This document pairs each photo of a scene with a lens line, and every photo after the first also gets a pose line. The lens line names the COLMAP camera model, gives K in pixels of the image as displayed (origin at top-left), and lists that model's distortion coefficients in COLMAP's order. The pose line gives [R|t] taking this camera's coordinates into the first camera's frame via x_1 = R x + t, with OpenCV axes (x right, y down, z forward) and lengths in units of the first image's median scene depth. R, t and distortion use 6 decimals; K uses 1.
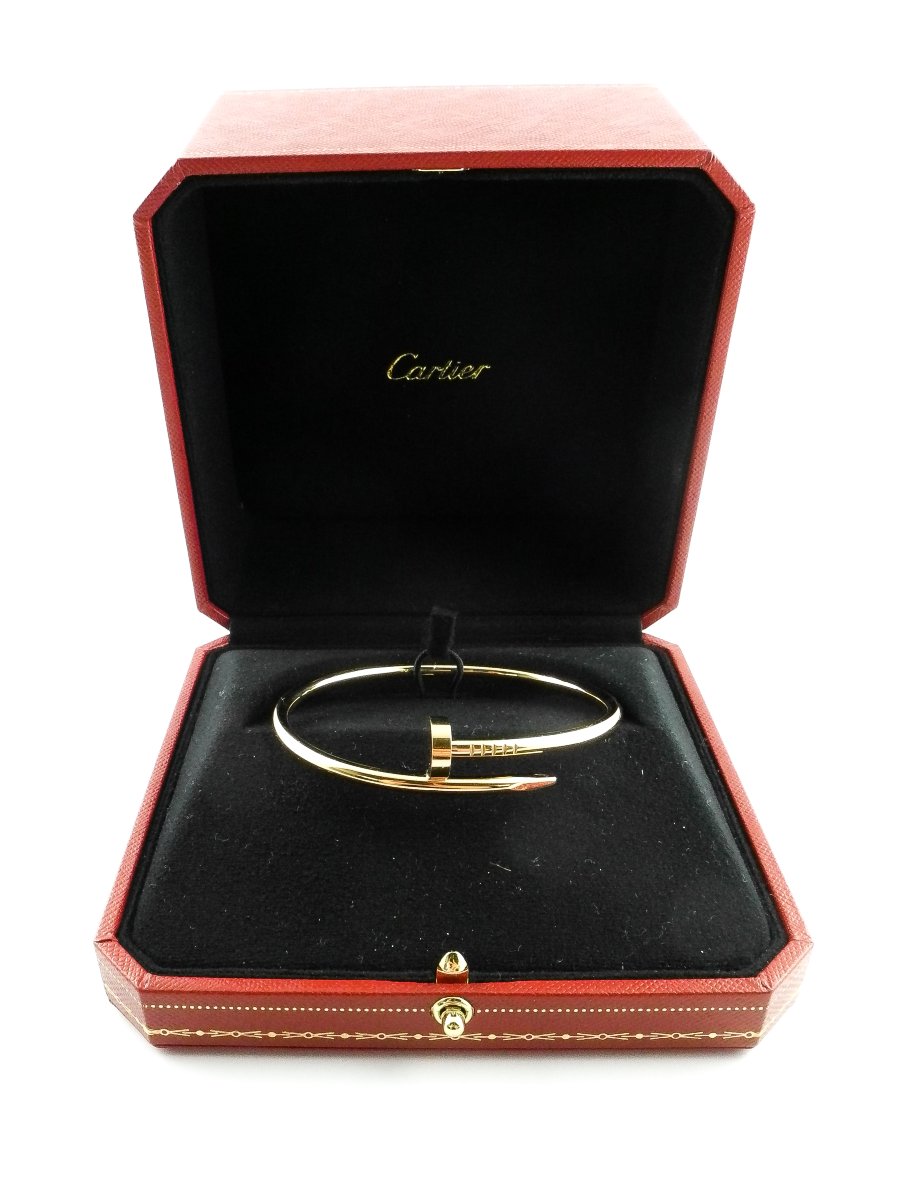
lens RADIAL K [[966.4, 0, 450.0], [0, 966.4, 600.0], [0, 0, 1]] dist [-0.093456, 0.002445]
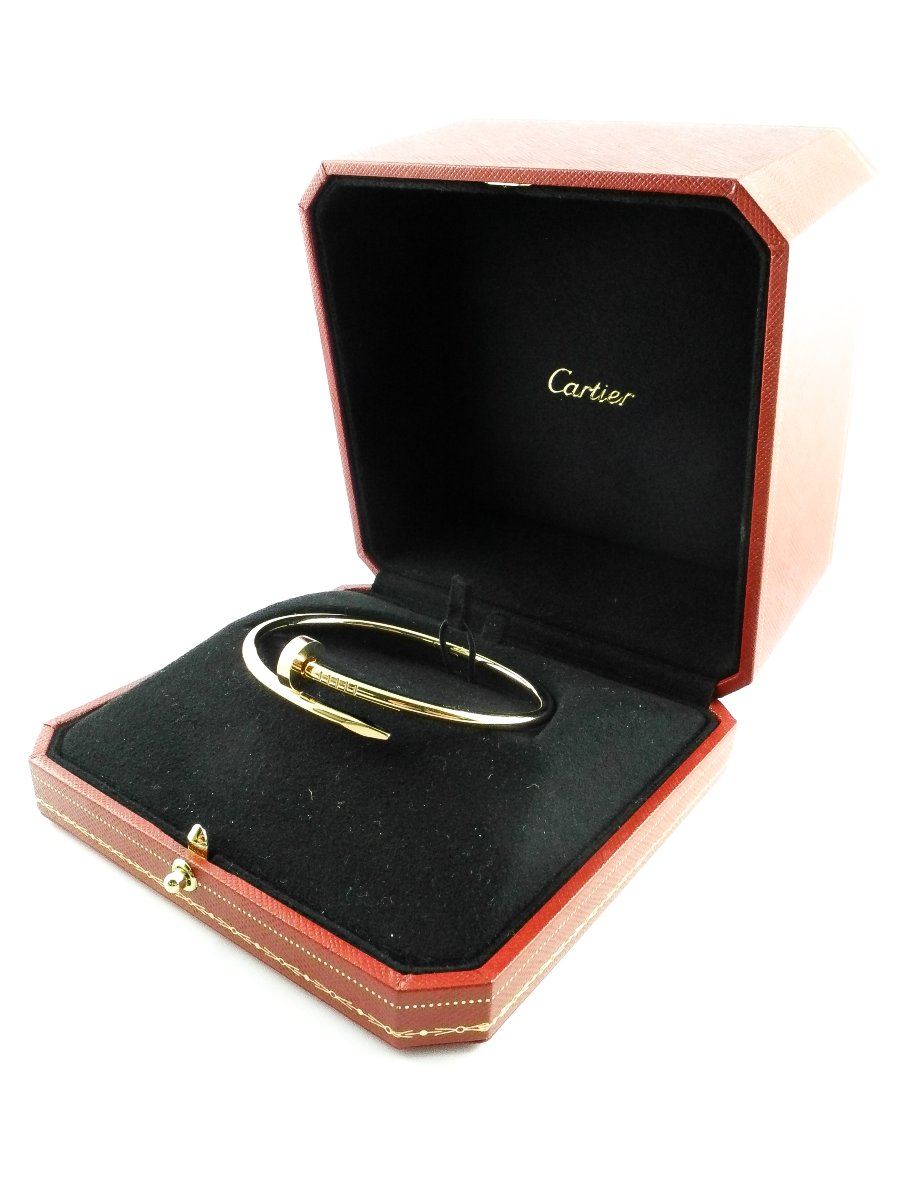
lens RADIAL K [[979.1, 0, 450.0], [0, 979.1, 600.0], [0, 0, 1]] dist [0.071962, 0.001068]
pose [[0.807411, 0.285228, -0.516462, 0.653104], [-0.305781, 0.950934, 0.047131, -0.038321], [0.504564, 0.119870, 0.855012, 0.061651]]
